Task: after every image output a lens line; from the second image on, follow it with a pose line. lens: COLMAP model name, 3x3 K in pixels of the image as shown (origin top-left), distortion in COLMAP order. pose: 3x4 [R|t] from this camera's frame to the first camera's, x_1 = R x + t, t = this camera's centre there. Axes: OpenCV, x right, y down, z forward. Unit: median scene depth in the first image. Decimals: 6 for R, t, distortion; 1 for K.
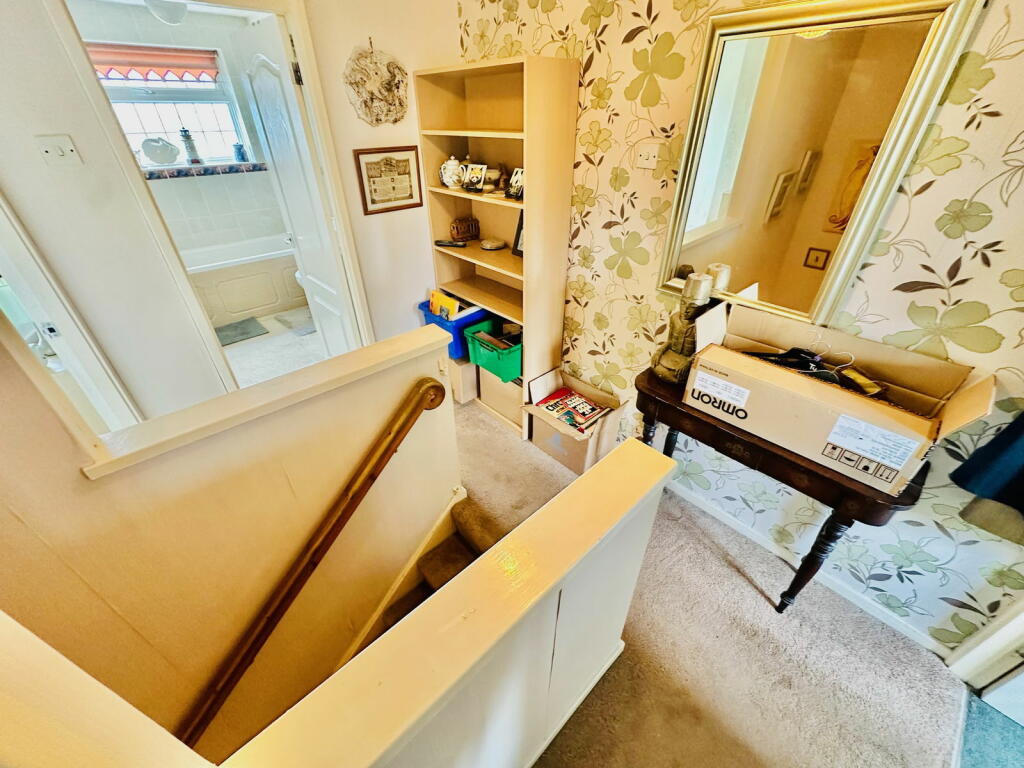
lens RADIAL K [[413.9, 0, 508.6], [0, 413.9, 383.2], [0, 0, 1]] dist [-0.002701, -0.000105]
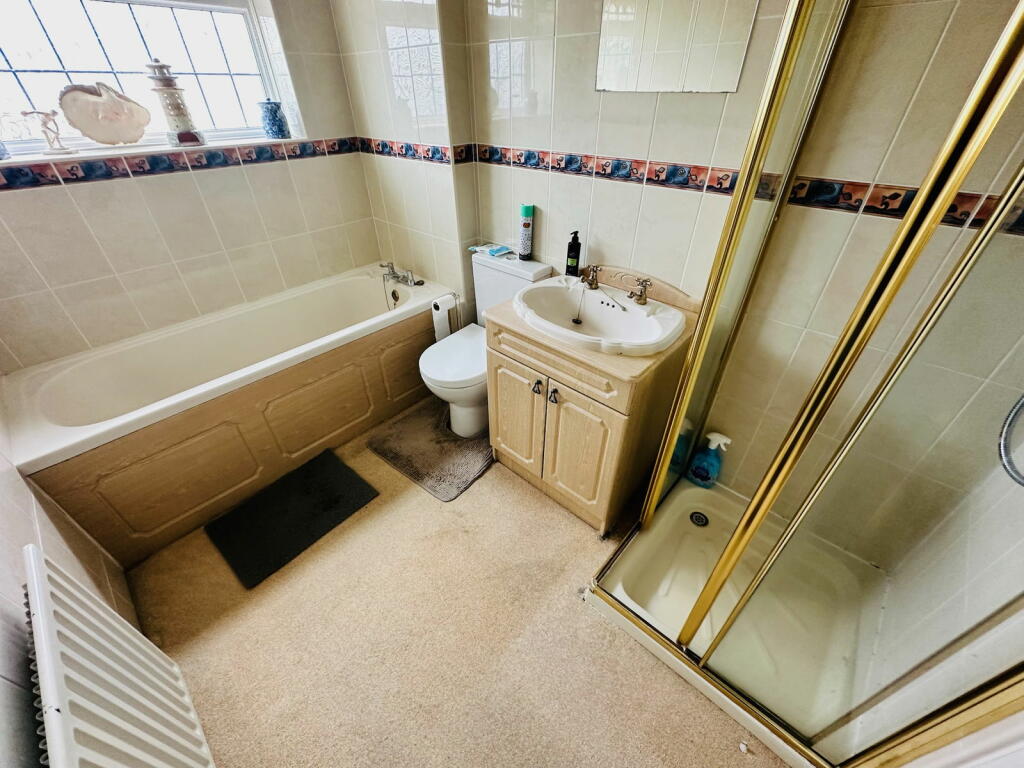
lens RADIAL K [[413.9, 0, 508.6], [0, 413.9, 383.2], [0, 0, 1]] dist [-0.002701, -0.000105]
pose [[0.994953, -0.057909, 0.081942, -0.446534], [0.054374, 0.997518, 0.044733, -0.259180], [-0.084329, -0.040052, 0.995633, 0.489376]]
